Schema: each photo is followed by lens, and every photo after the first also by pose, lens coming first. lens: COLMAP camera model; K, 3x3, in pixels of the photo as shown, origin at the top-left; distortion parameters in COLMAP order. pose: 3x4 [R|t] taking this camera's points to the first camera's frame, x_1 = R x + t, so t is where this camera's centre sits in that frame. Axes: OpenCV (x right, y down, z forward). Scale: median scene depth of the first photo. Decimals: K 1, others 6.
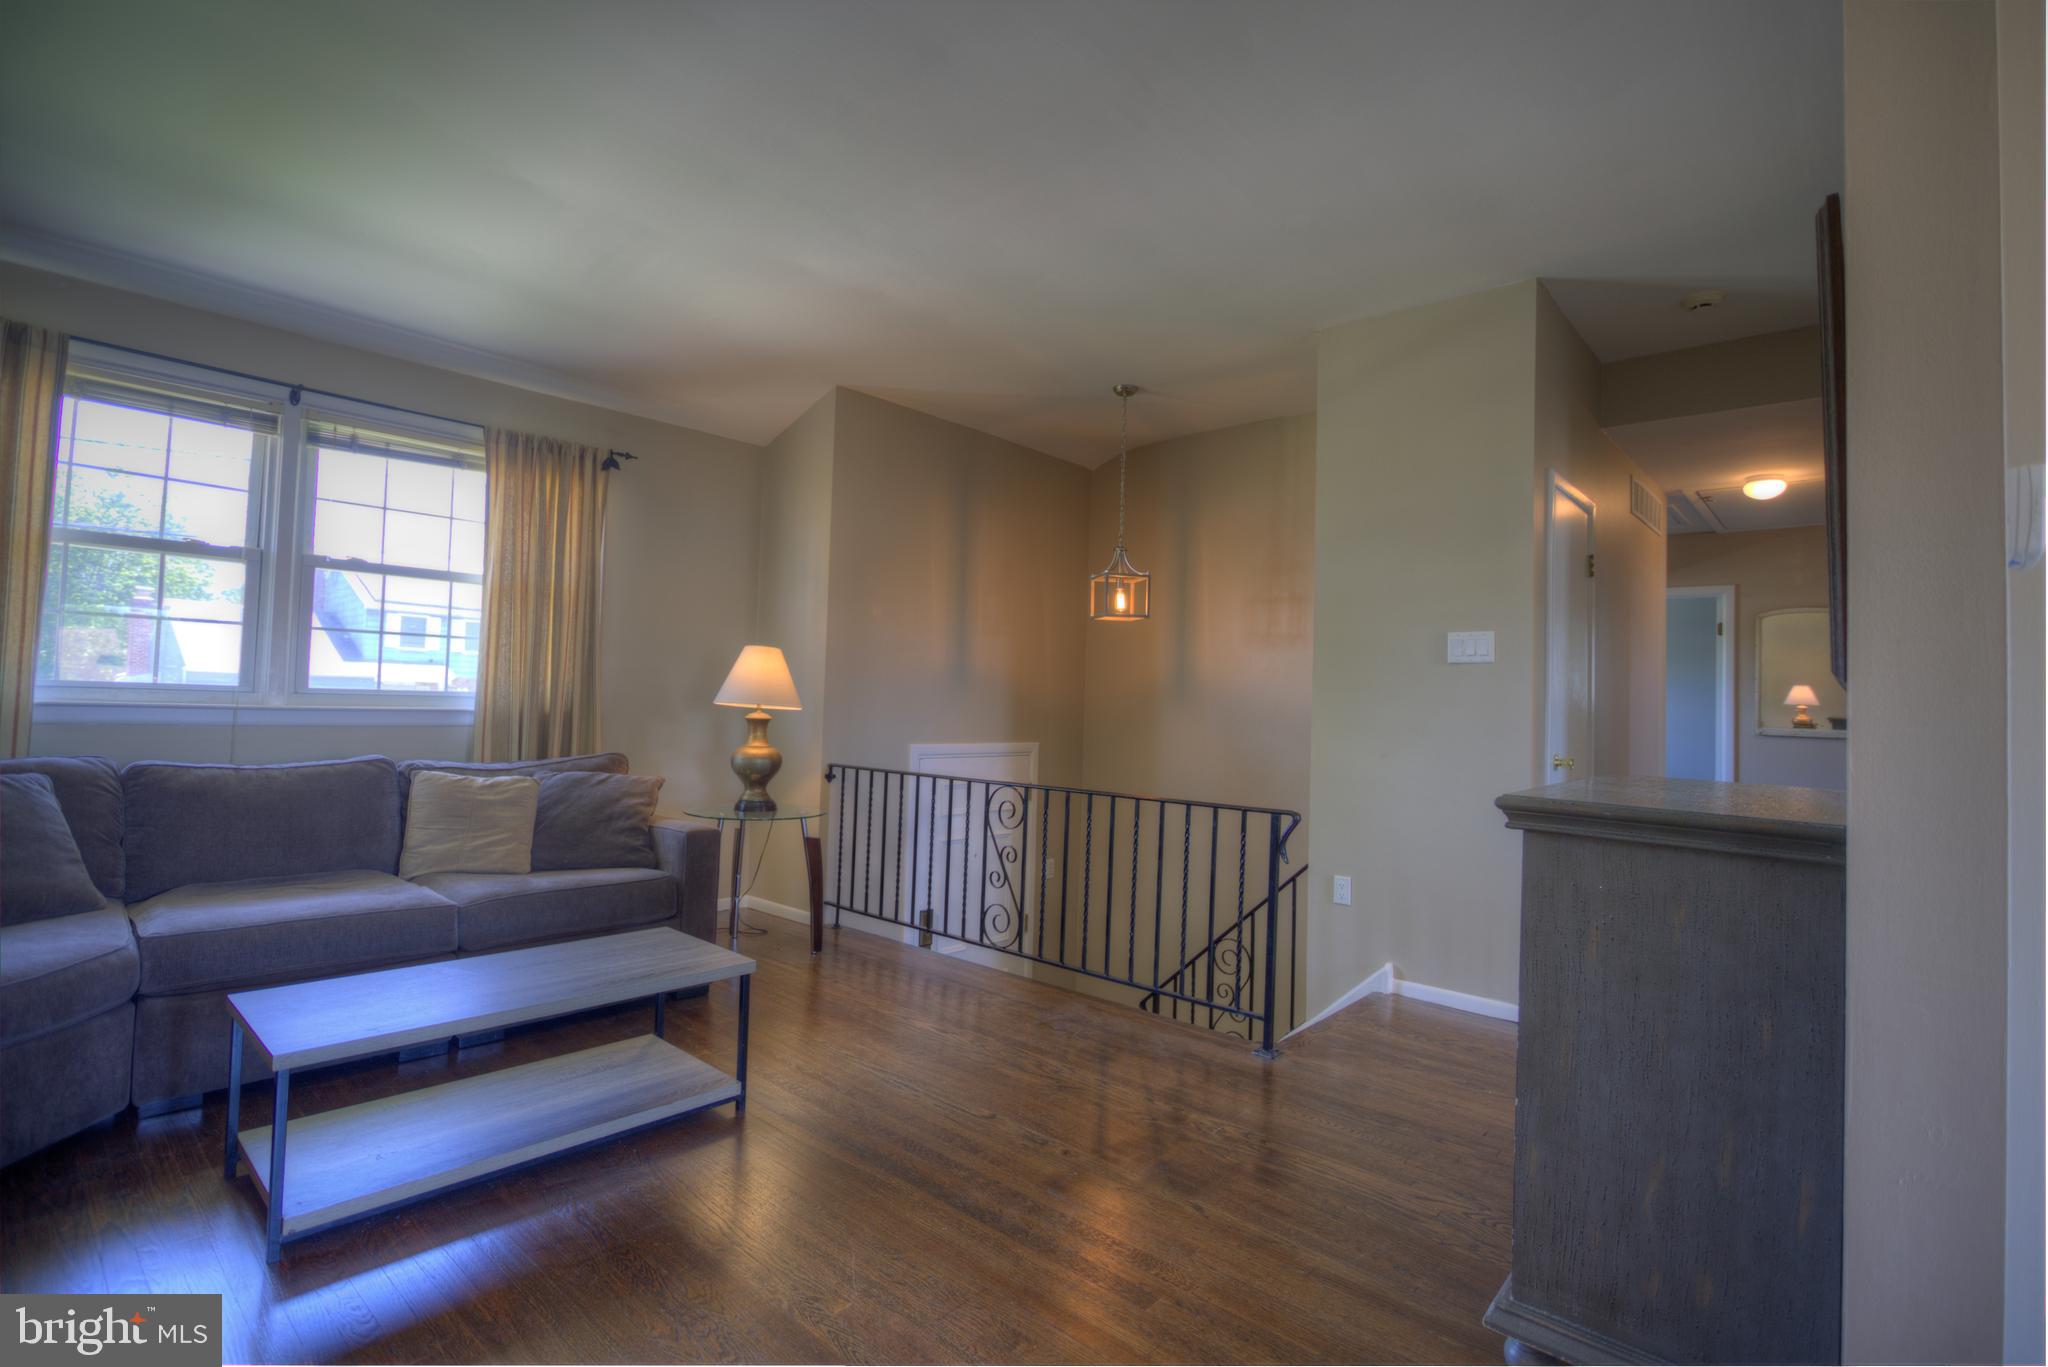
lens RADIAL K [[973.0, 0, 1016.1], [0, 973.0, 669.1], [0, 0, 1]] dist [-0.016334, 0.006176]
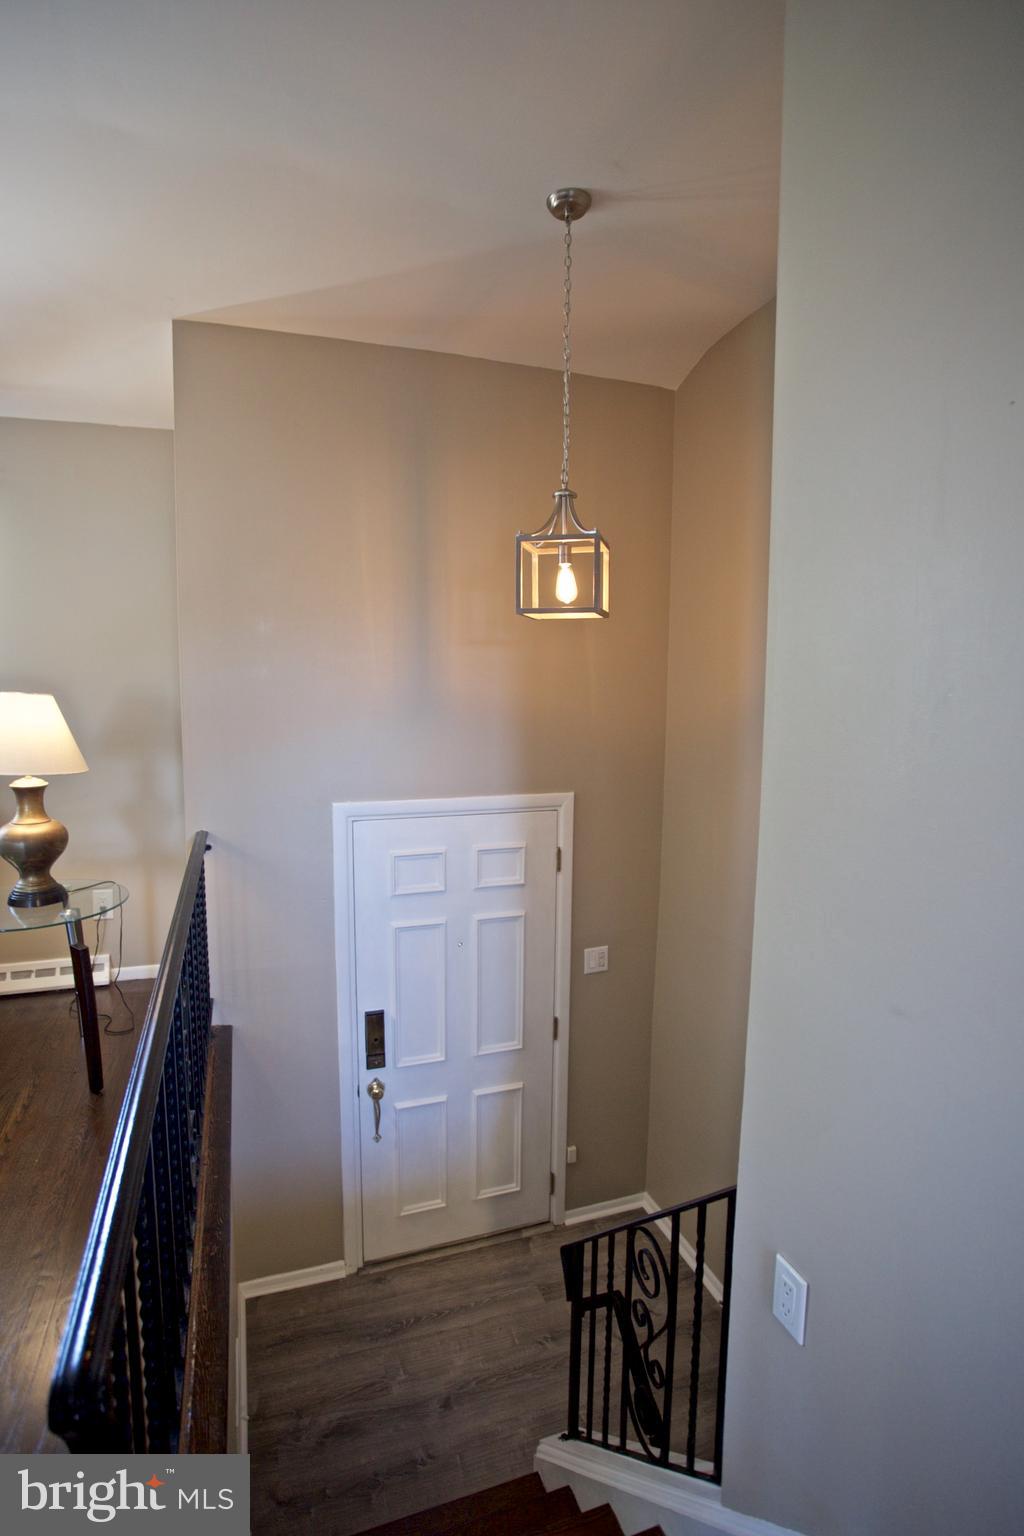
lens RADIAL K [[776.2, 0, 491.3], [0, 776.2, 766.0], [0, 0, 1]] dist [-0.030918, 0.000033]
pose [[0.871313, 0.022735, -0.490201, 0.321521], [0.042871, 0.991581, 0.122189, -0.022192], [0.488852, -0.127480, 0.863002, 0.602767]]
